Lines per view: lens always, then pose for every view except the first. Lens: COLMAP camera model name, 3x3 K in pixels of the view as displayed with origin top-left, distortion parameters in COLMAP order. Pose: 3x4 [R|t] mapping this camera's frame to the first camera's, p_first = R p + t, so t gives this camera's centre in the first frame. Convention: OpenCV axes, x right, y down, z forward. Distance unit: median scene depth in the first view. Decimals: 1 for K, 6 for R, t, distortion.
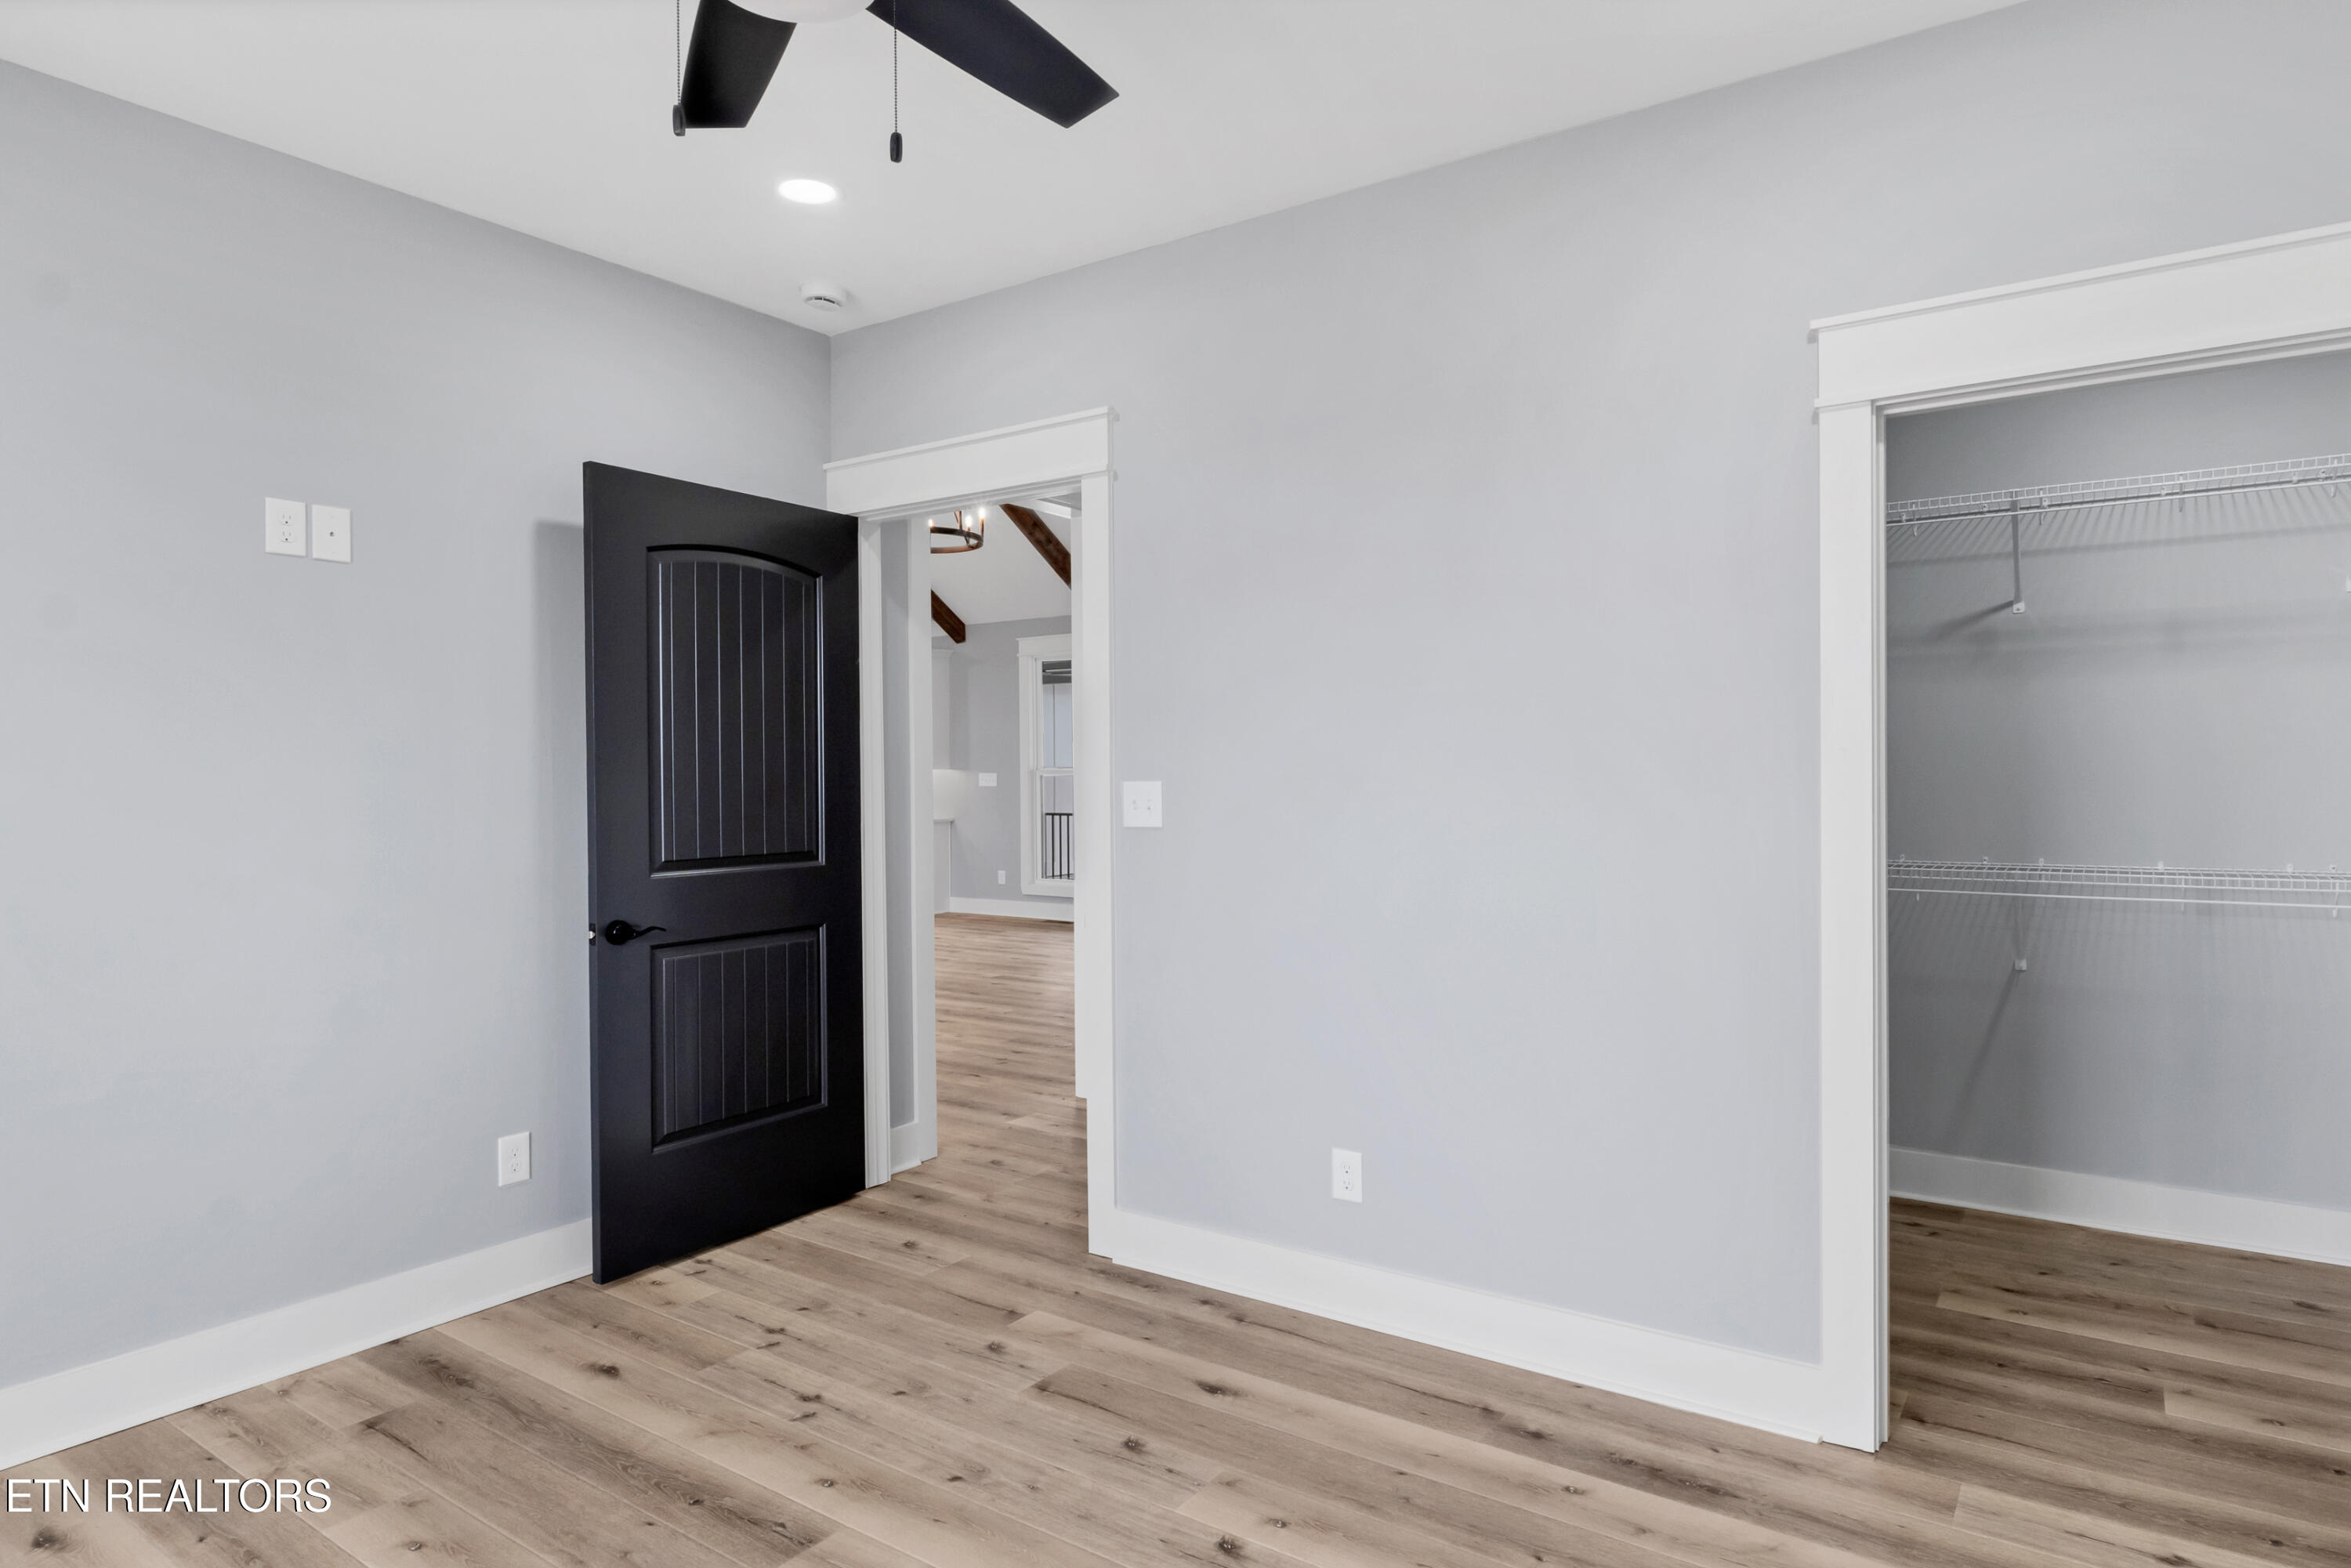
lens RADIAL K [[1277.8, 0, 1169.0], [0, 1277.8, 795.6], [0, 0, 1]] dist [-0.005731, 0.000221]
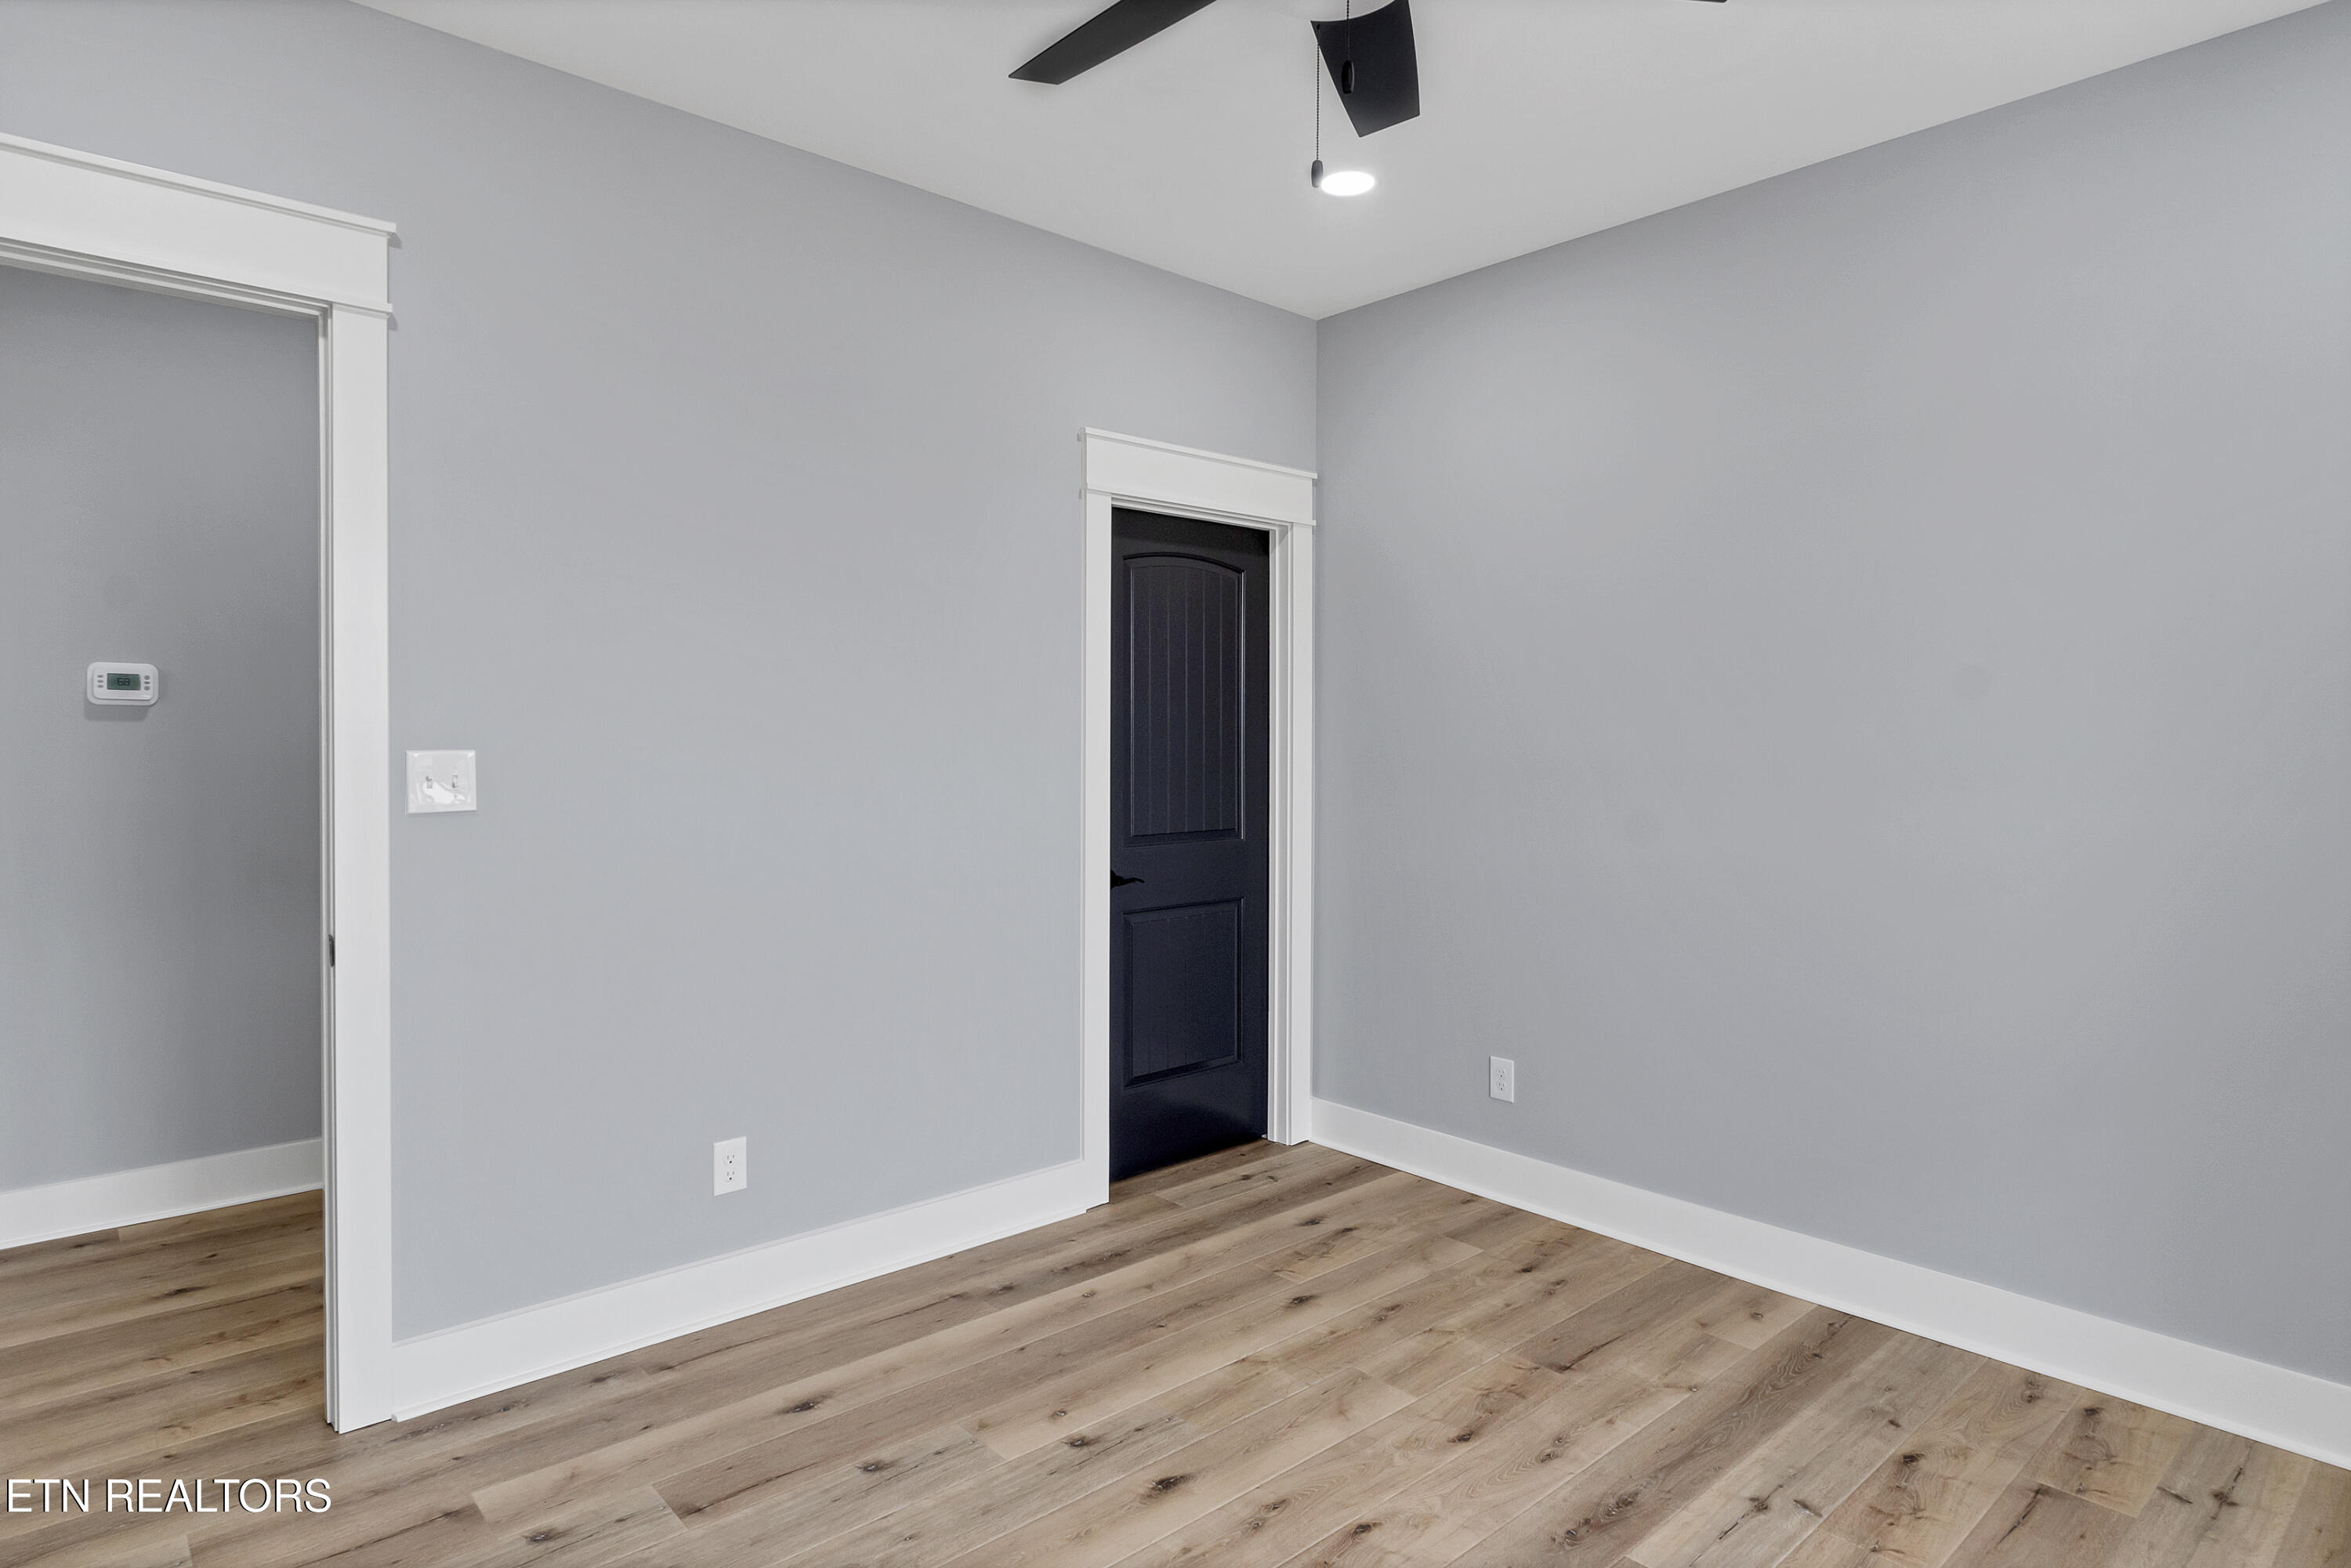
lens RADIAL K [[1277.8, 0, 1168.3], [0, 1277.8, 763.4], [0, 0, 1]] dist [-0.005731, 0.000221]
pose [[0.254379, -0.014243, 0.967000, -0.822199], [0.008595, 0.999885, 0.012466, -0.012536], [-0.967067, 0.005141, 0.254472, 0.526323]]
